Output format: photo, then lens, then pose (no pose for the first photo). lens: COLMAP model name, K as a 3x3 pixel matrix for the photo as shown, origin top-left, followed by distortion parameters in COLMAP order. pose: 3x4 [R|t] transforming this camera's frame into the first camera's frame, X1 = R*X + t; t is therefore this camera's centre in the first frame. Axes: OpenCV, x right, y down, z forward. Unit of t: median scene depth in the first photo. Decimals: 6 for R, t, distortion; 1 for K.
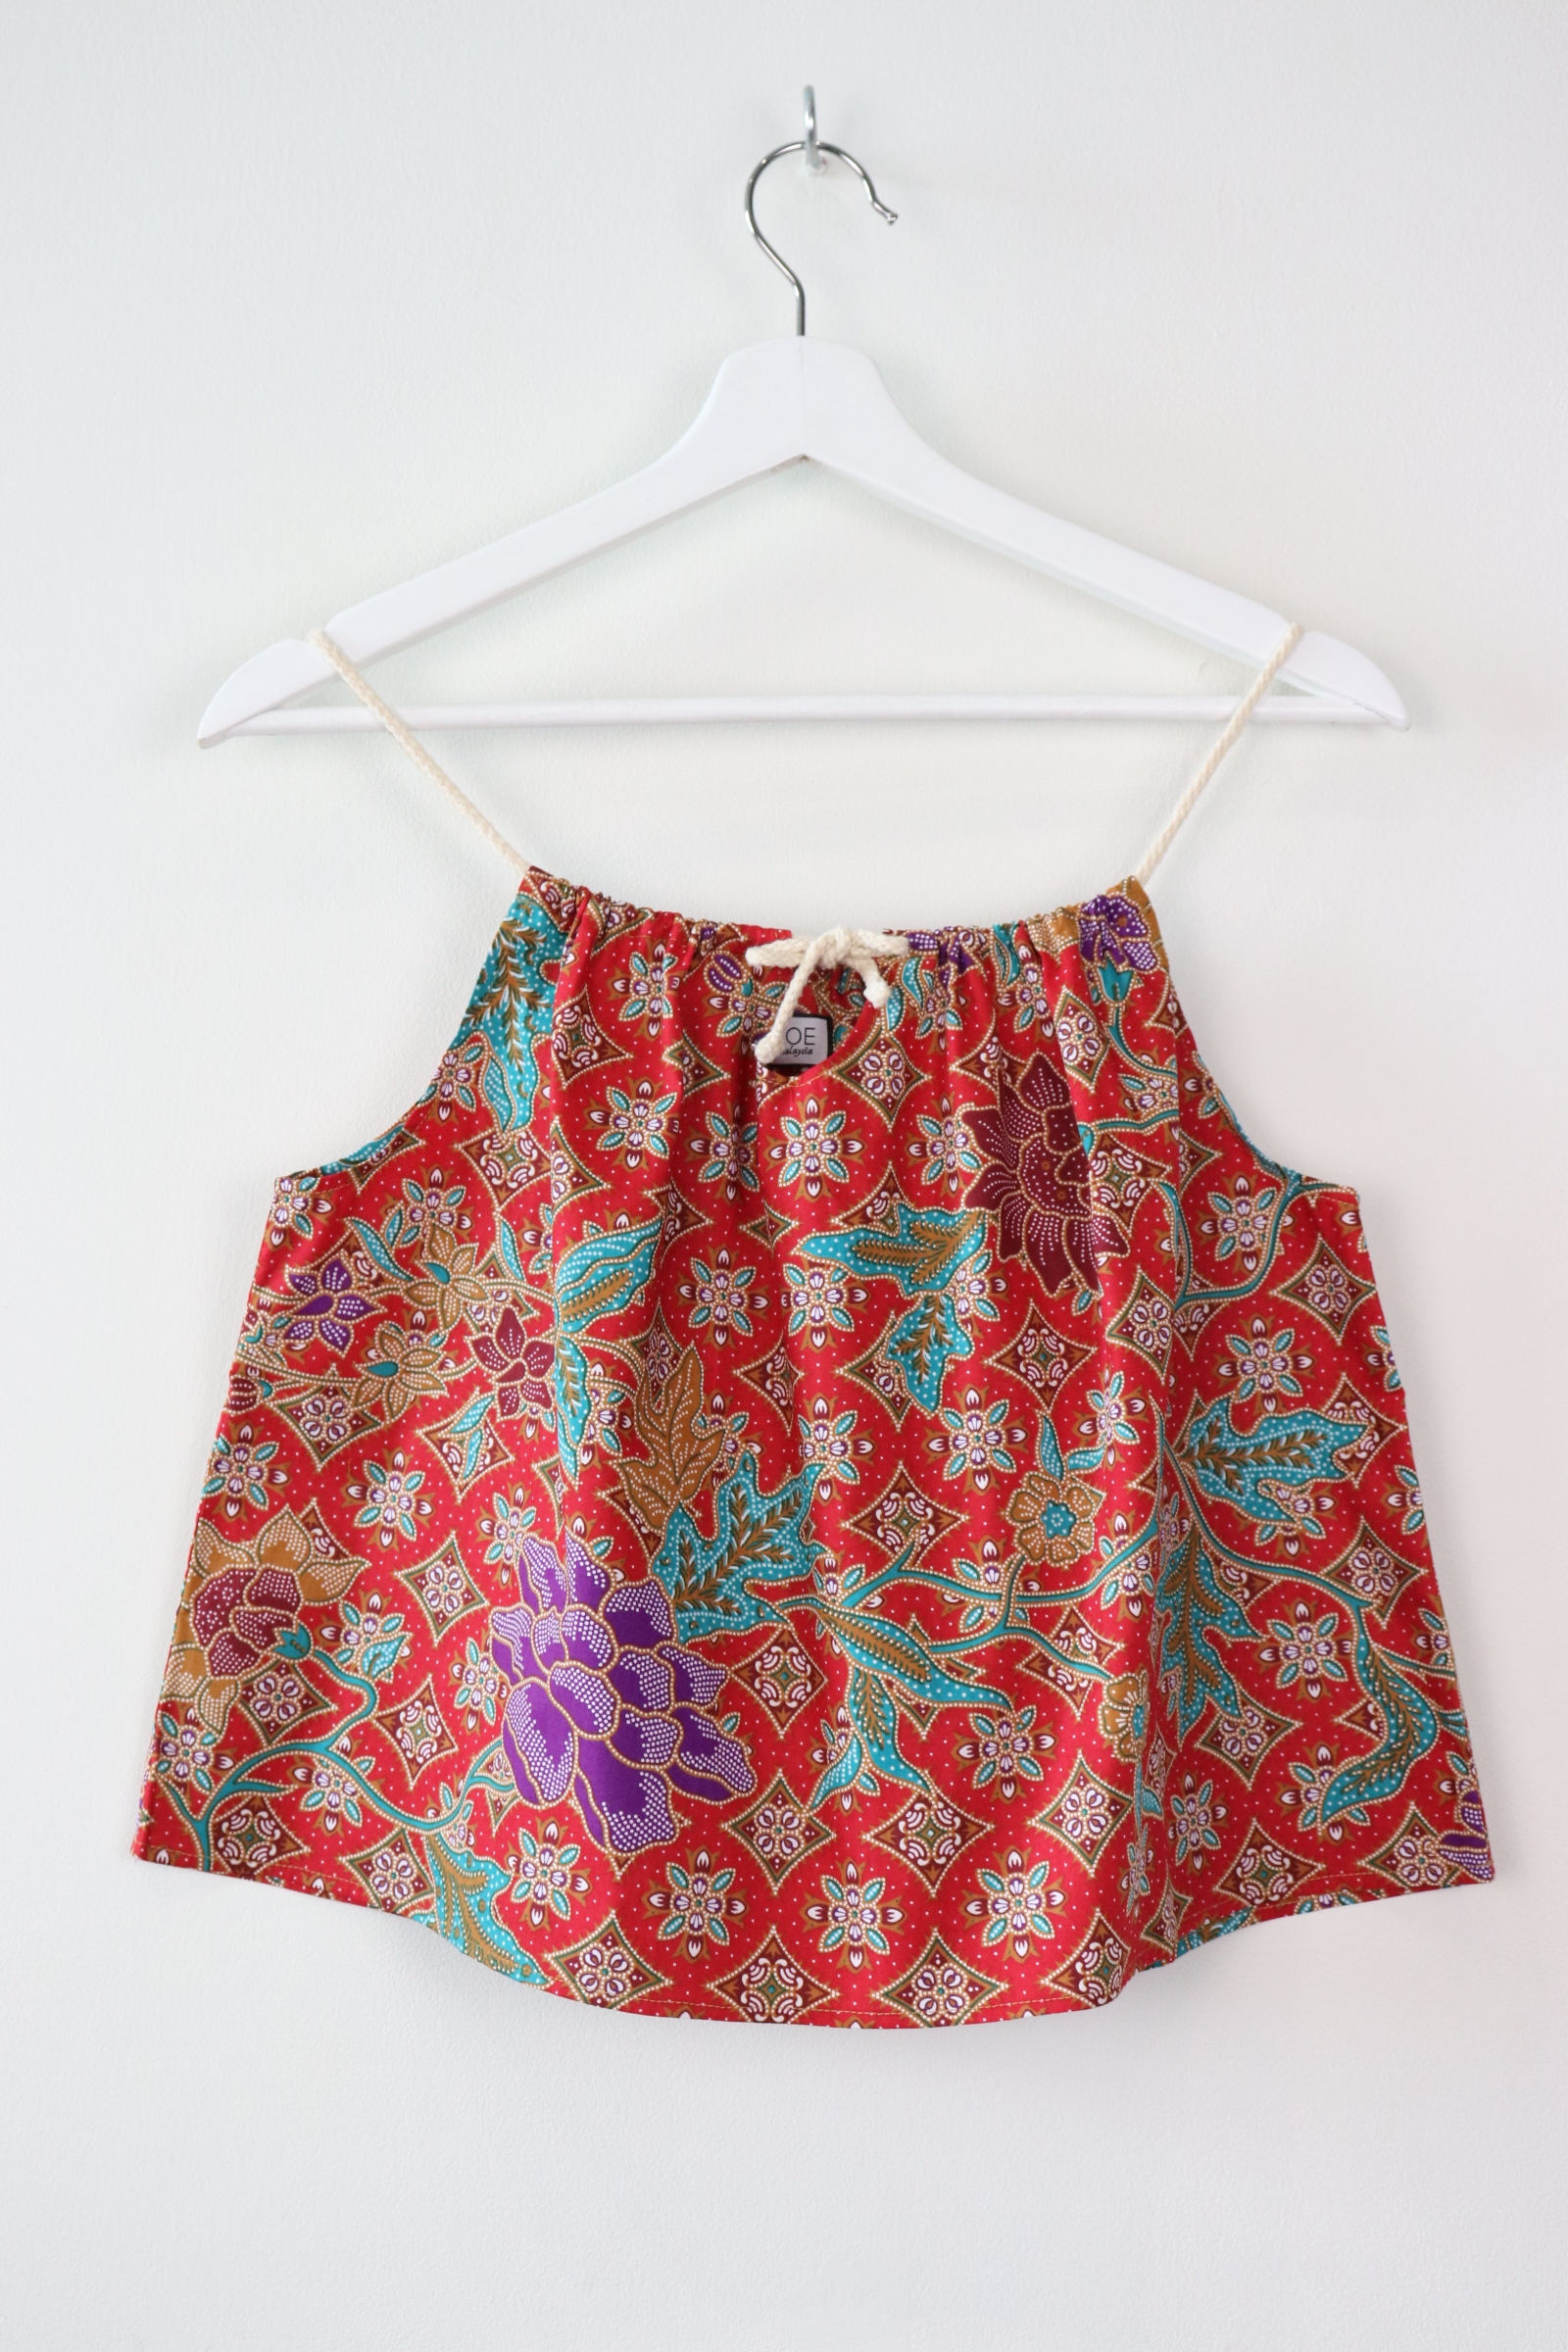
lens RADIAL K [[2912.4, 0, 797.6], [0, 2912.4, 1164.3], [0, 0, 1]] dist [0.006163, 0.000000]
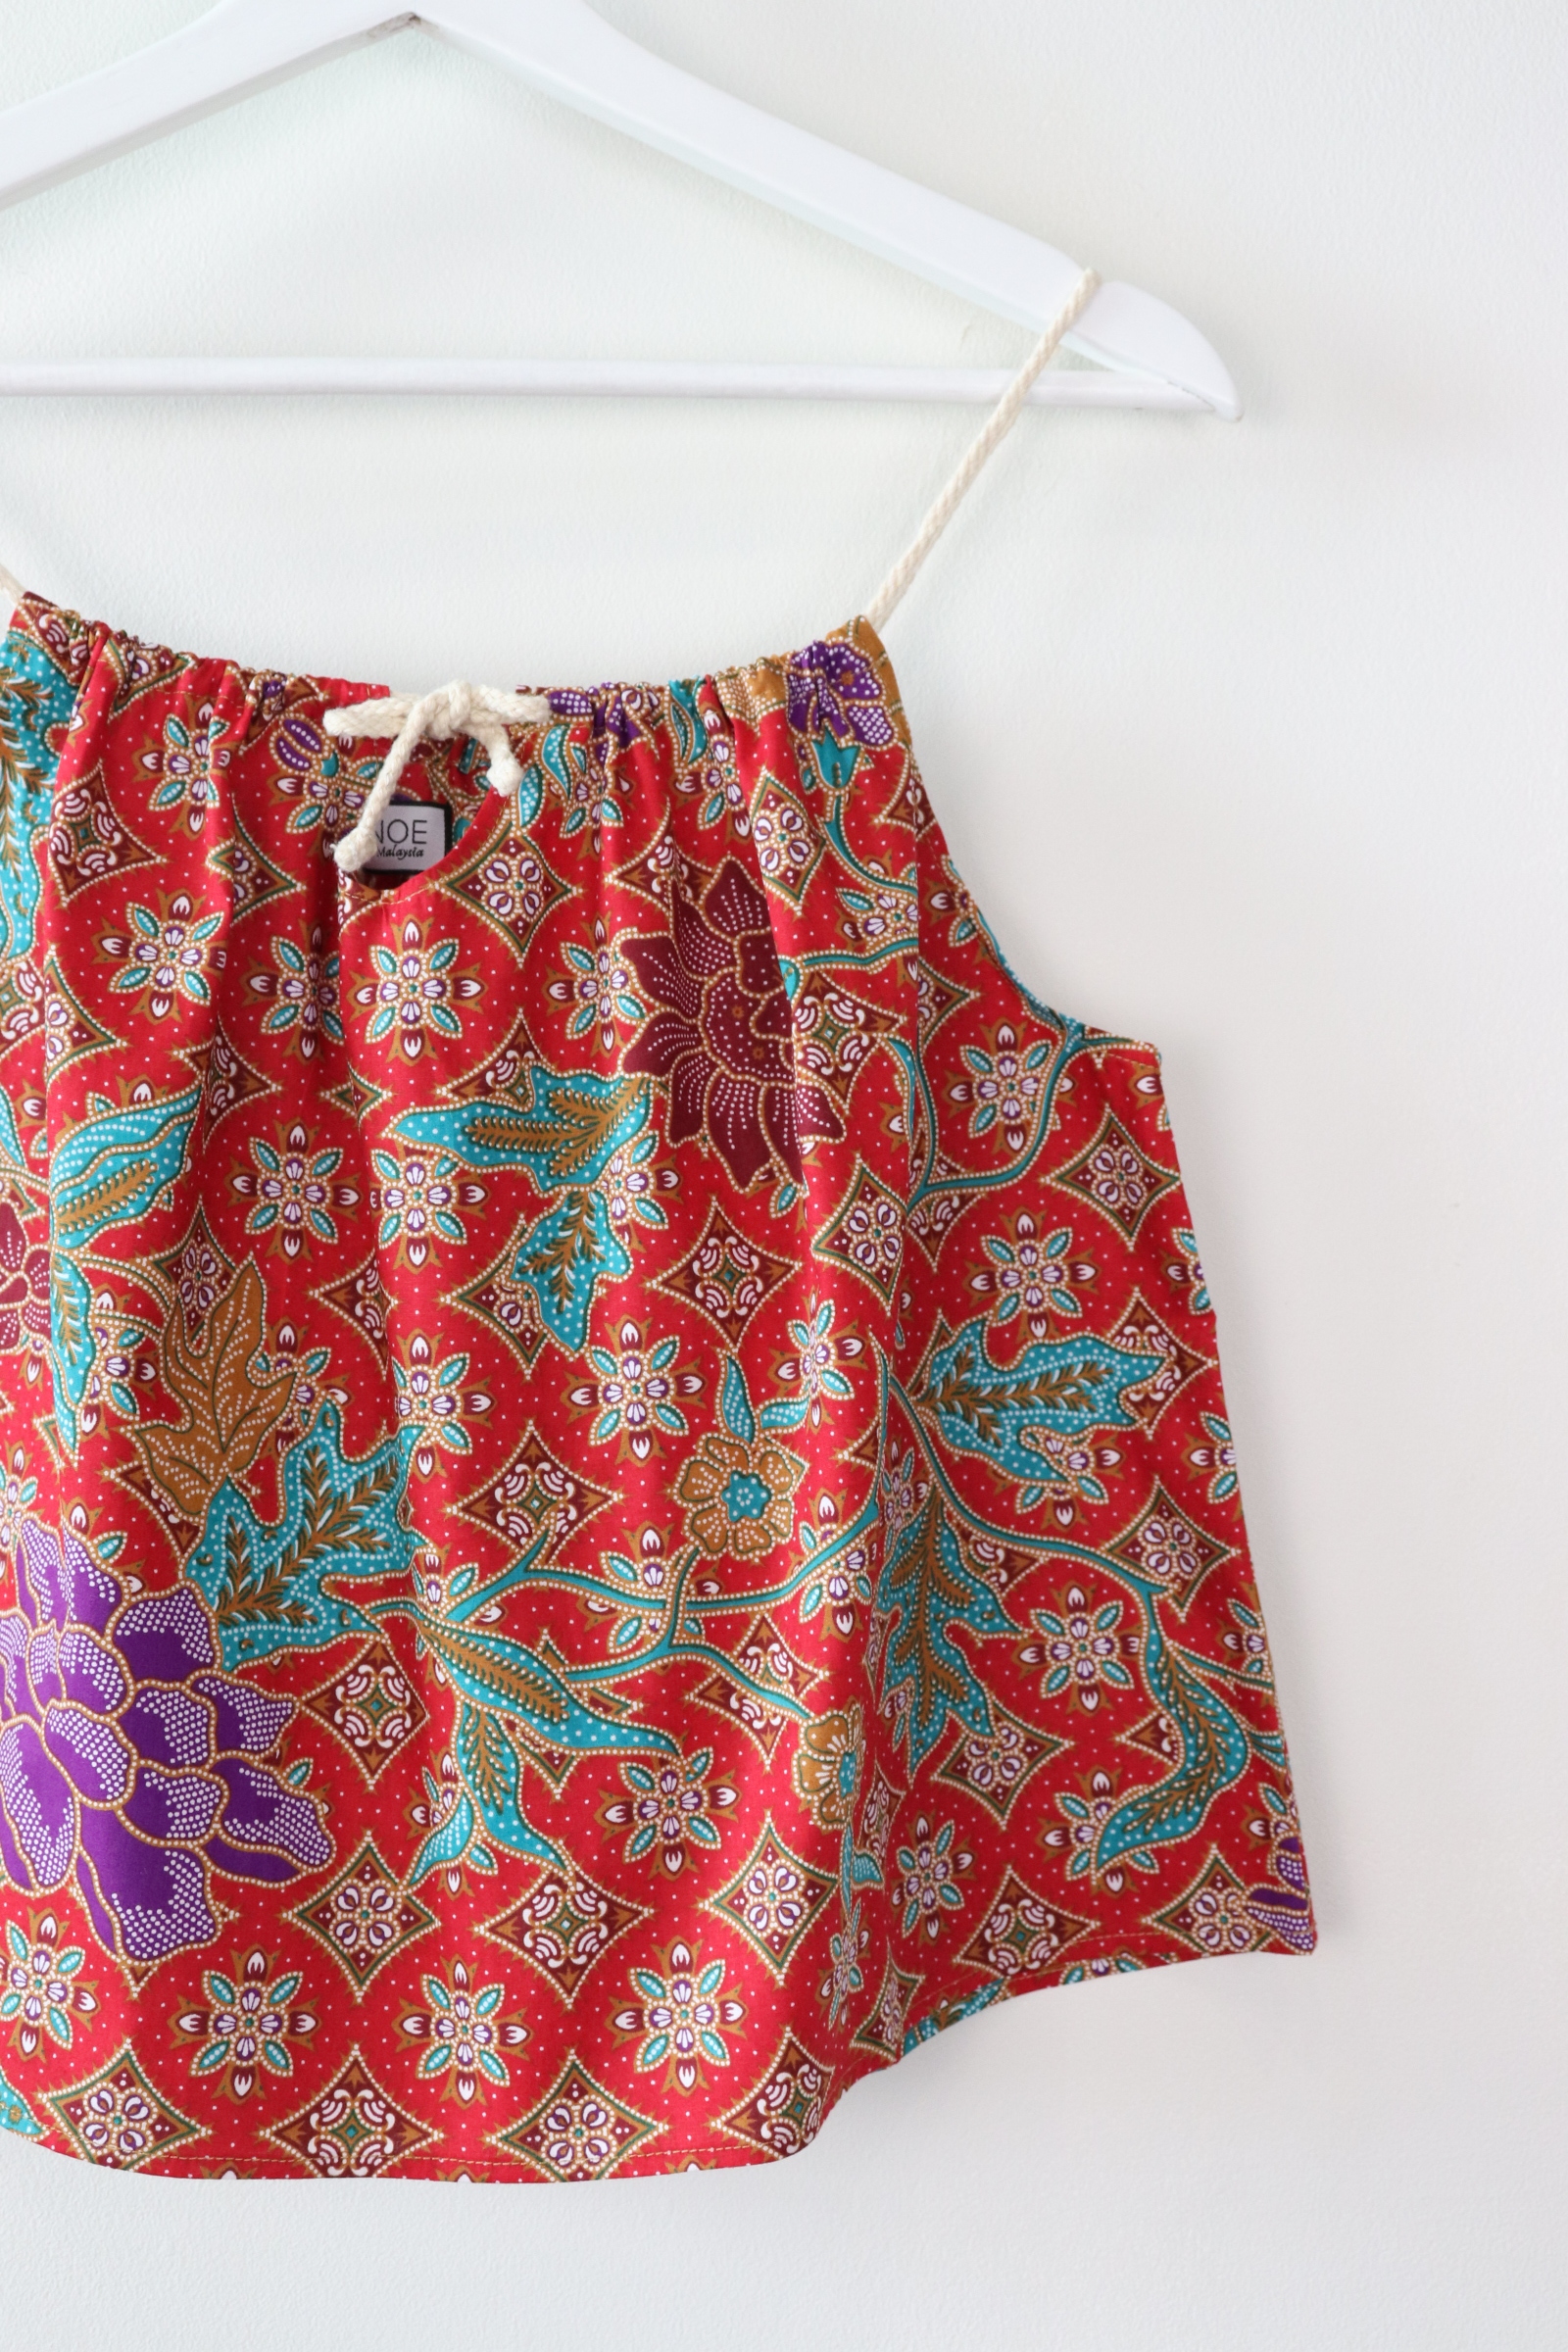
lens RADIAL K [[2912.4, 0, 798.2], [0, 2912.4, 1180.5], [0, 0, 1]] dist [0.006163, 0.000000]
pose [[0.998527, 0.000836, 0.054243, 0.061636], [-0.006016, 0.995421, 0.095400, -0.028165], [-0.053915, -0.095586, 0.993960, 0.267846]]
